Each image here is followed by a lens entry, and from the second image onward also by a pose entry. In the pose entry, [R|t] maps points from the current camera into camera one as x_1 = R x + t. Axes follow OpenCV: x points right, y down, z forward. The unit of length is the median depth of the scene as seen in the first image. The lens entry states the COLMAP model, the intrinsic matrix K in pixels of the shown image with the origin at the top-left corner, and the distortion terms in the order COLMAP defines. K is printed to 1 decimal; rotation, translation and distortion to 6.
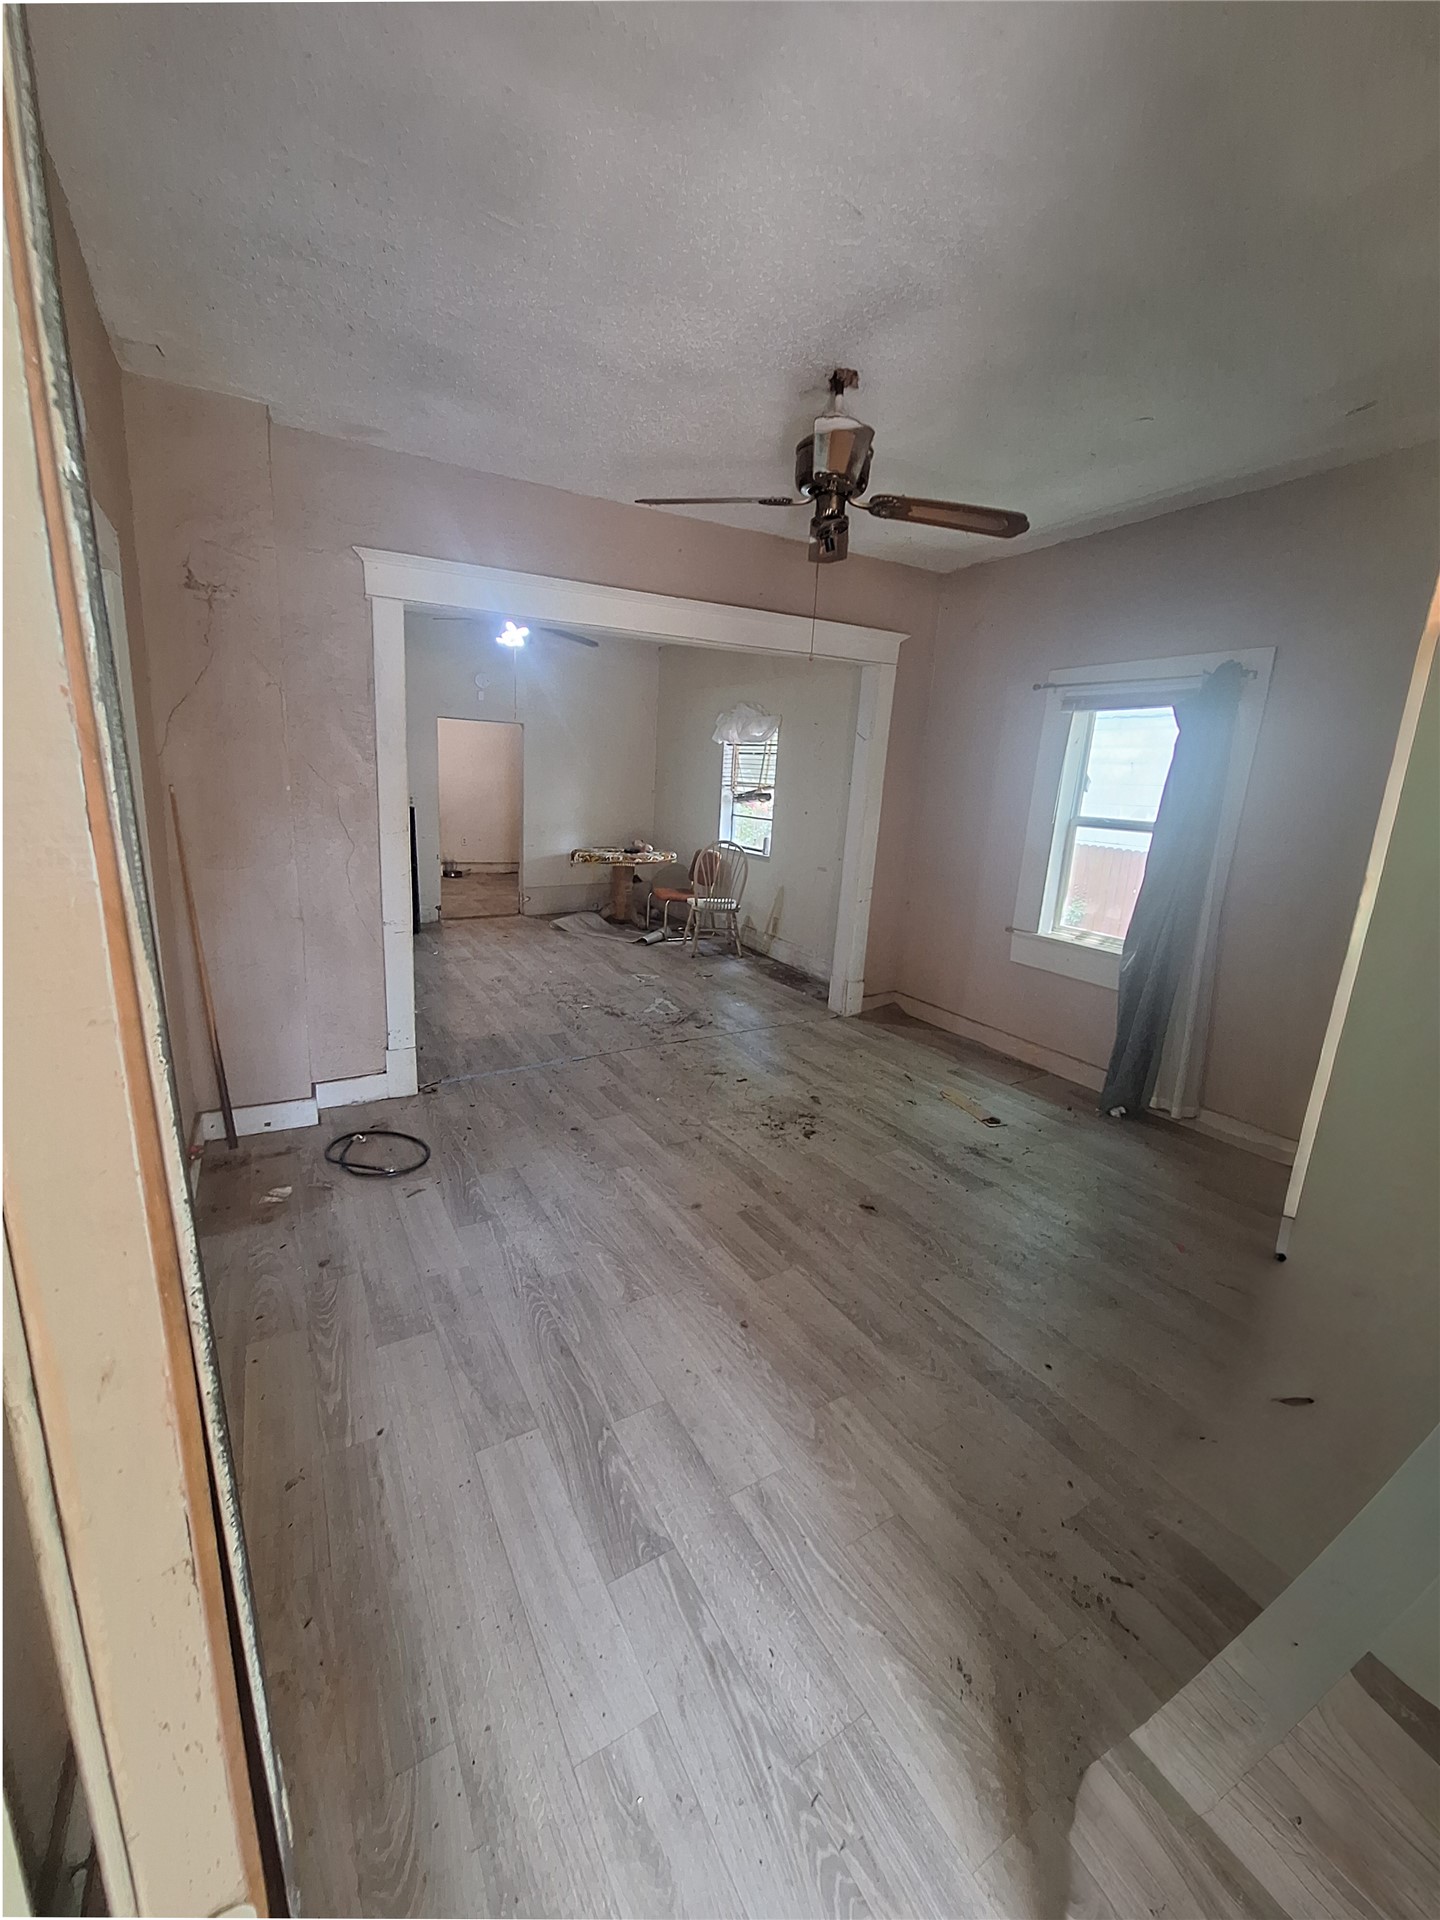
lens RADIAL K [[748.8, 0, 719.0], [0, 748.8, 963.4], [0, 0, 1]] dist [-0.003574, 0.000064]
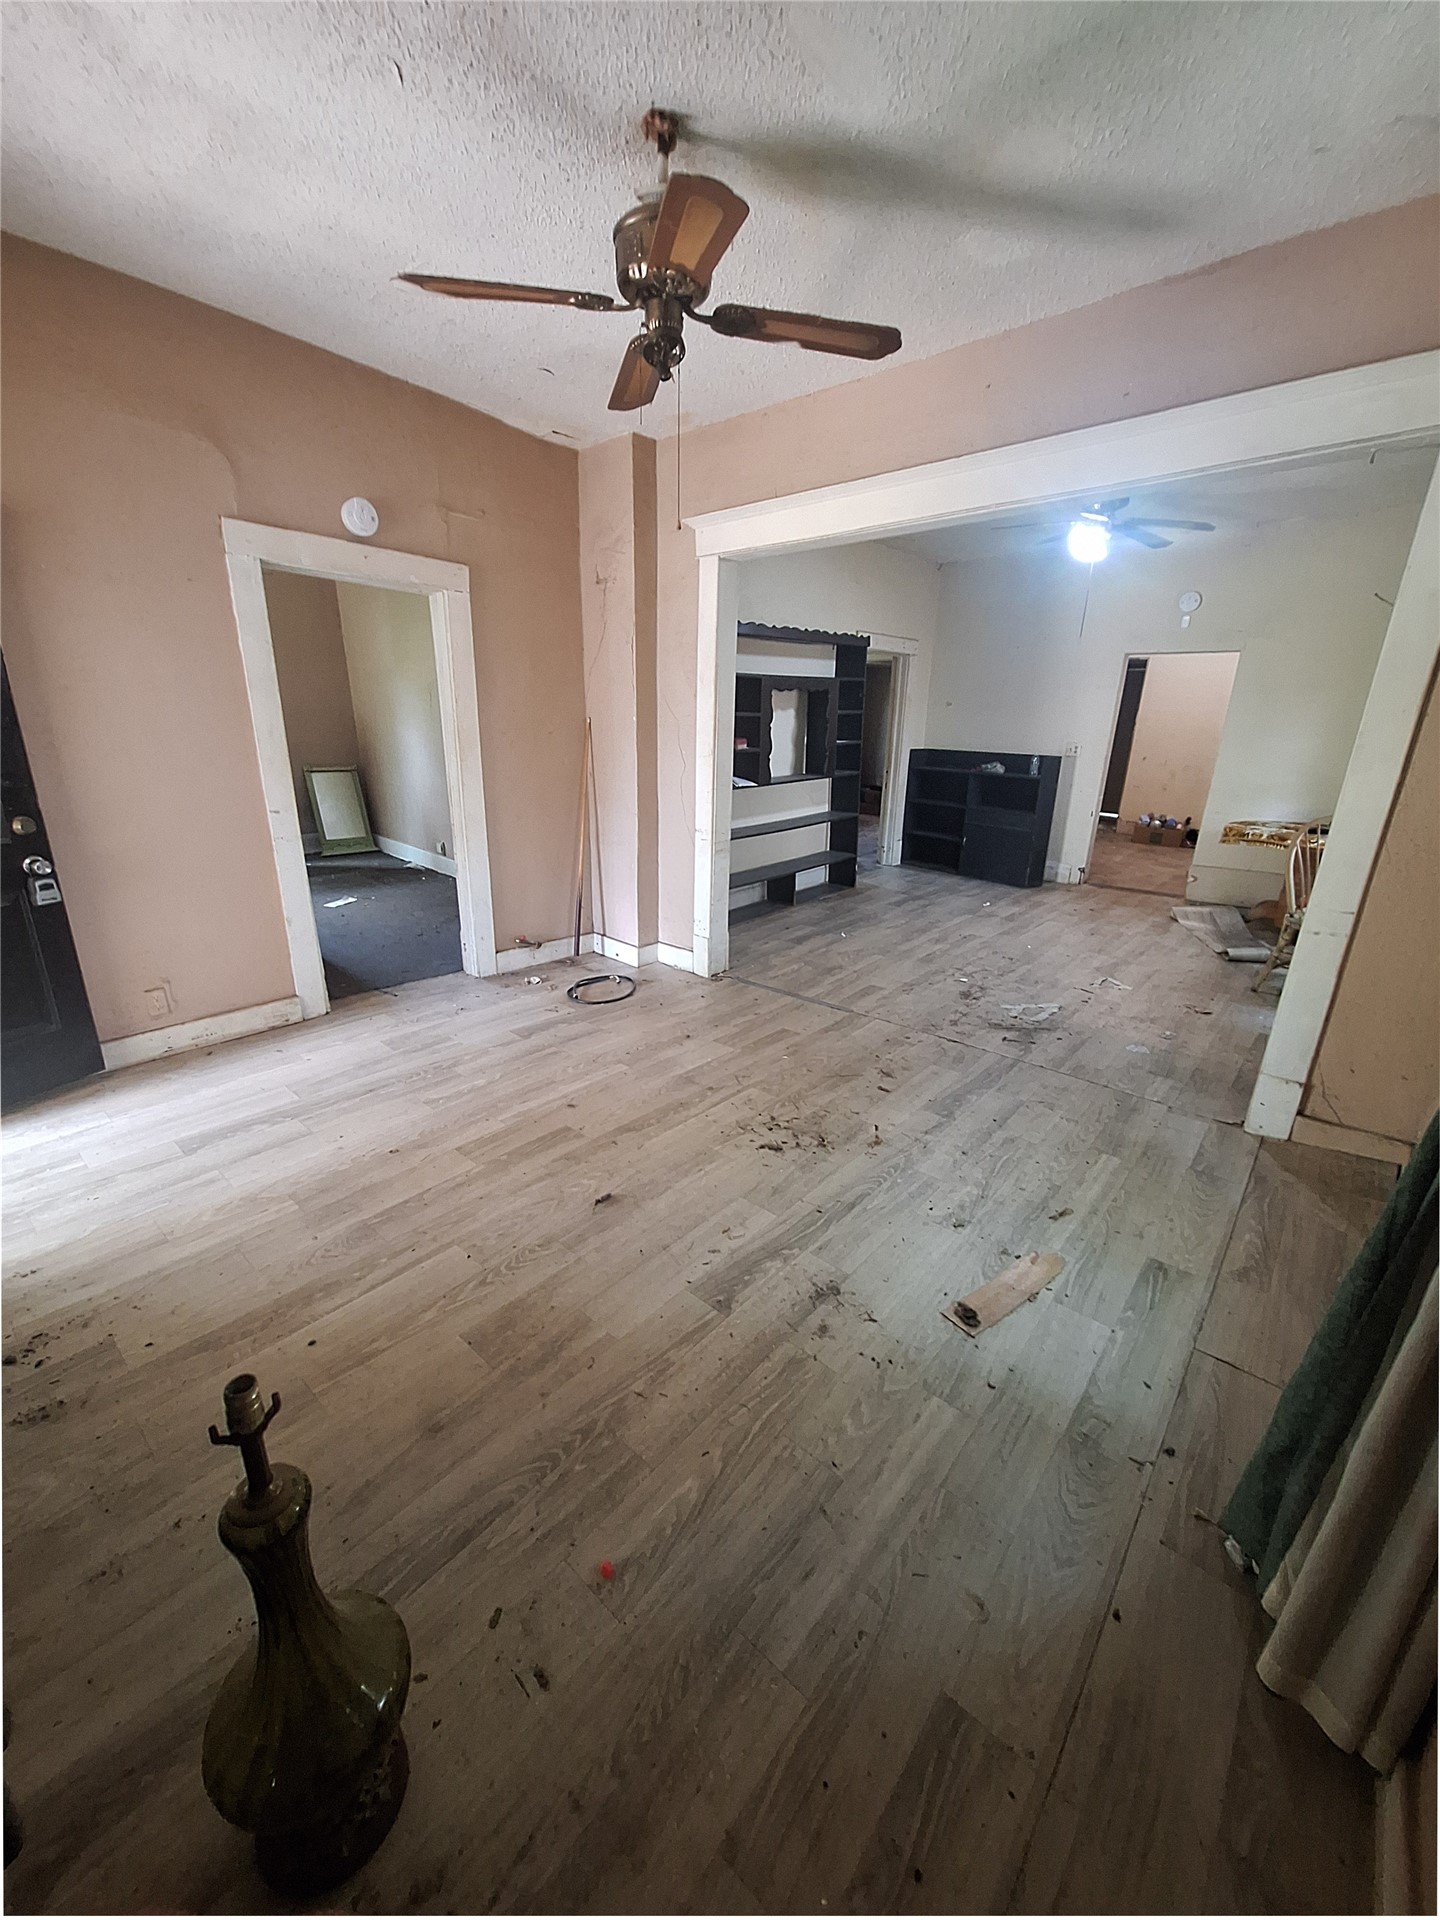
lens RADIAL K [[748.8, 0, 728.1], [0, 748.8, 961.0], [0, 0, 1]] dist [-0.003574, 0.000064]
pose [[0.322625, 0.261480, -0.909693, 0.587685], [-0.230073, 0.953925, 0.192598, -0.076793], [0.918139, 0.147159, 0.367919, 0.488425]]
